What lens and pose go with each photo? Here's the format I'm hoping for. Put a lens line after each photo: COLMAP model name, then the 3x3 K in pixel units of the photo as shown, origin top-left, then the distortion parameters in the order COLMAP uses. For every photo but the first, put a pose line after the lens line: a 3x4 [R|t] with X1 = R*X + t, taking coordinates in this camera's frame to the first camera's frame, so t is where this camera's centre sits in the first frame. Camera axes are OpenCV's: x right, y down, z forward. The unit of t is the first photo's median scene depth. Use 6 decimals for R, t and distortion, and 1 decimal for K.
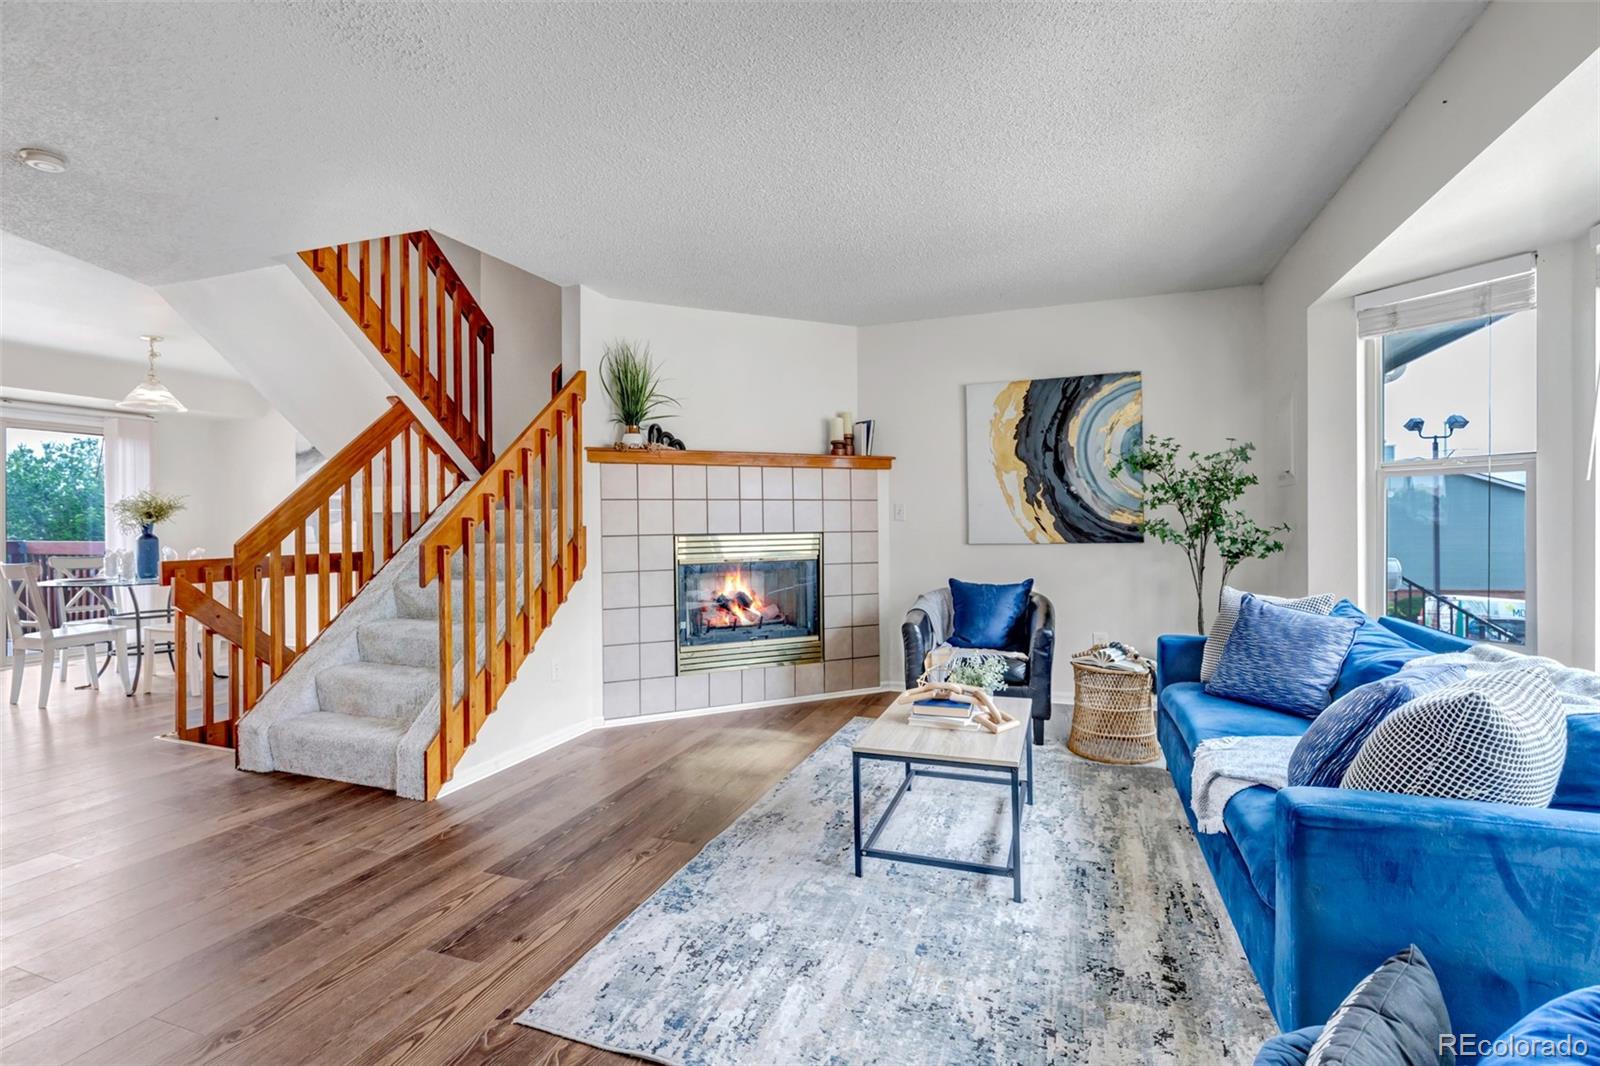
lens RADIAL K [[726.7, 0, 798.8], [0, 726.7, 533.9], [0, 0, 1]] dist [0.002291, -0.000132]
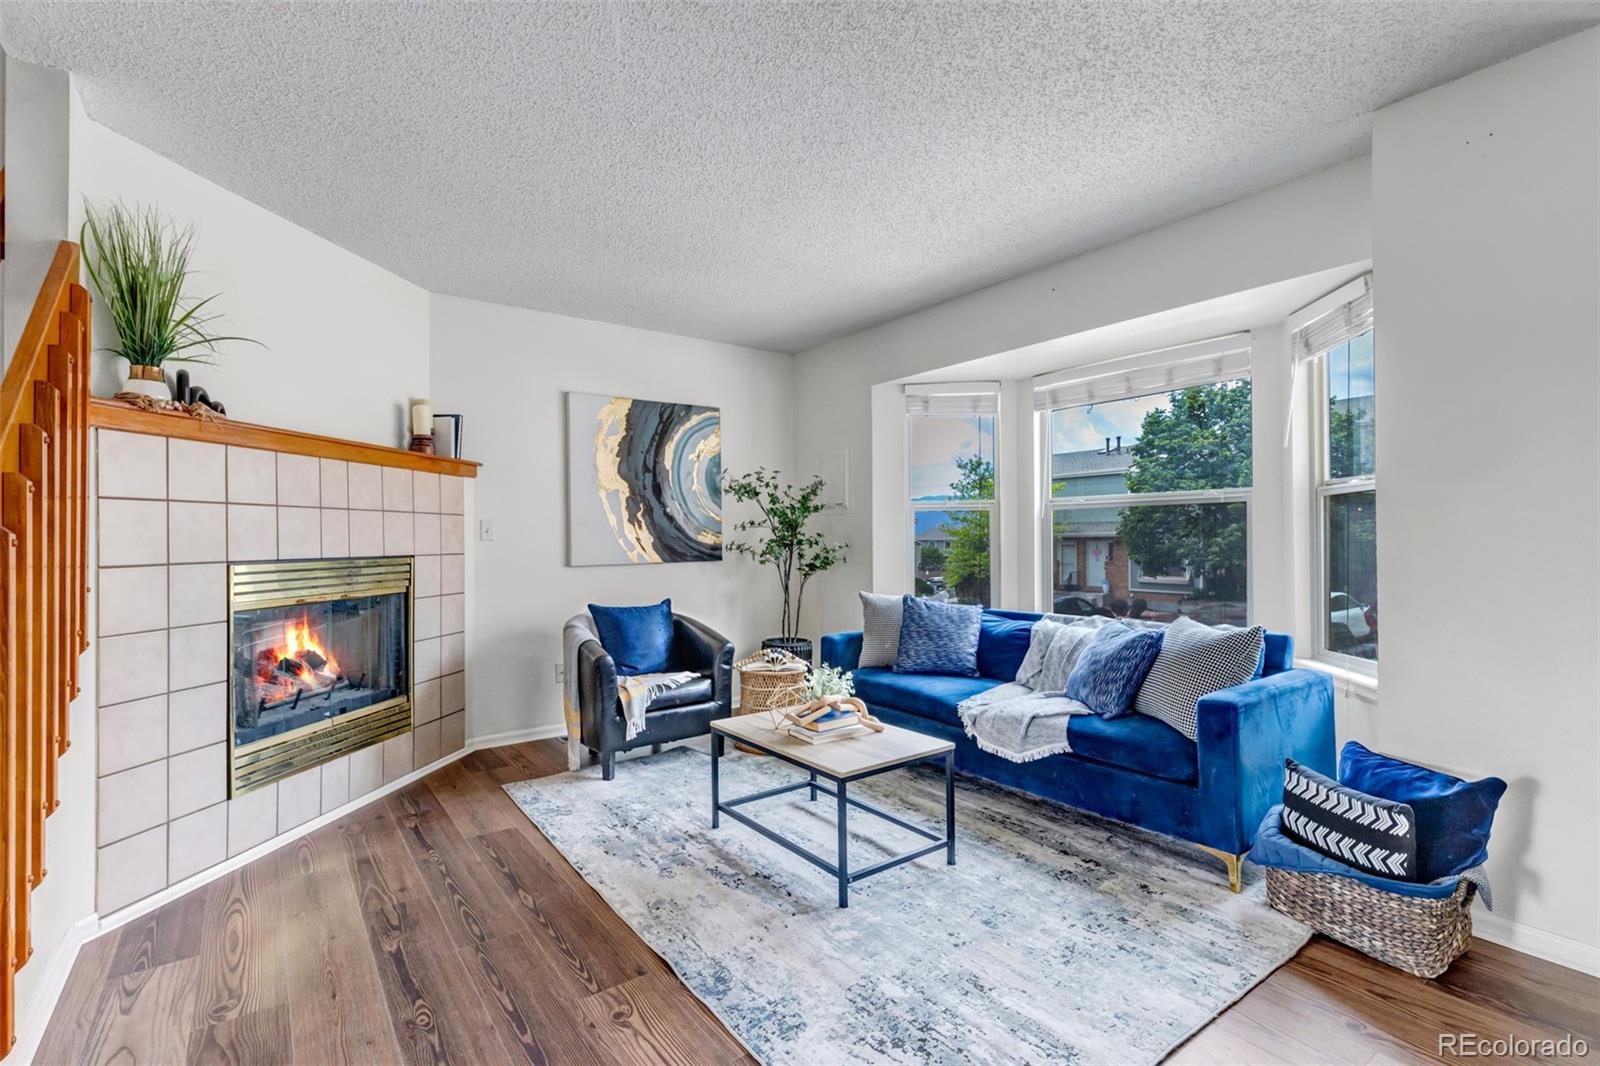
lens RADIAL K [[742.0, 0, 794.0], [0, 742.0, 542.4], [0, 0, 1]] dist [0.003679, 0.000088]
pose [[0.555226, 0.001662, 0.831698, -0.409840], [0.016362, 0.999783, -0.012921, 0.000487], [-0.831538, 0.020783, 0.555078, 0.266527]]
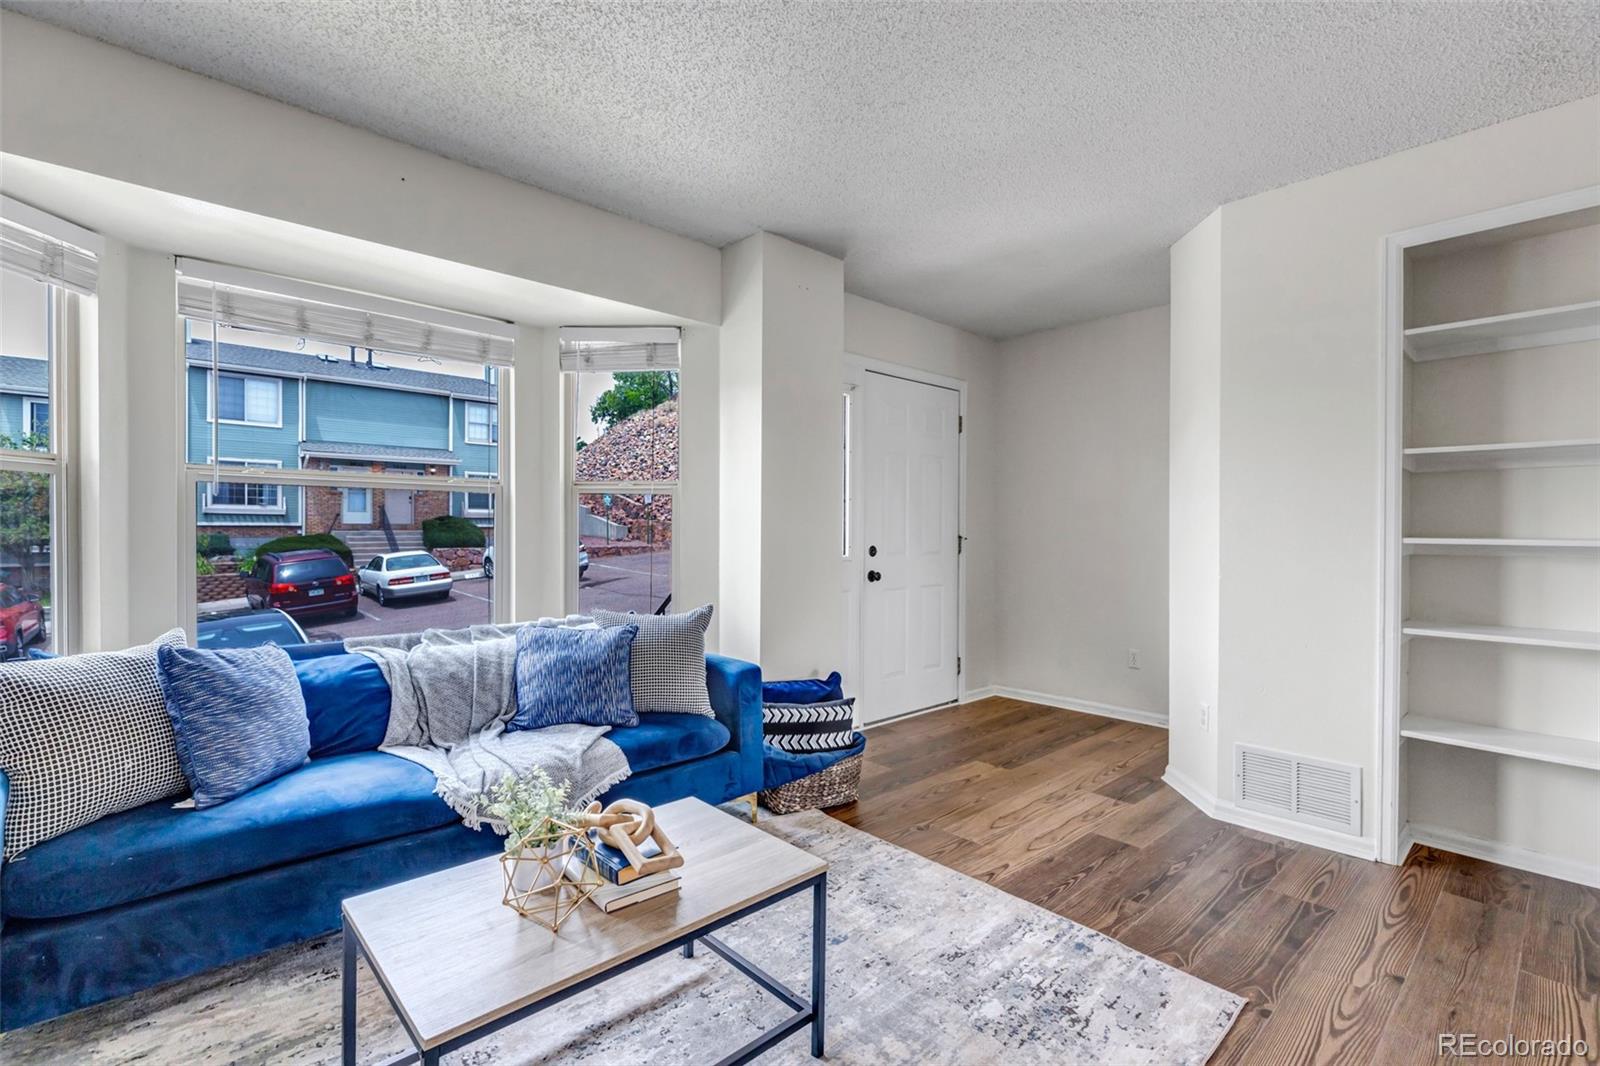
lens RADIAL K [[726.7, 0, 798.8], [0, 726.7, 533.9], [0, 0, 1]] dist [0.002291, -0.000132]
pose [[-0.892389, 0.000296, 0.451267, -0.110181], [0.011508, 0.999689, 0.022103, -0.015814], [-0.451121, 0.024918, -0.892115, 0.851861]]
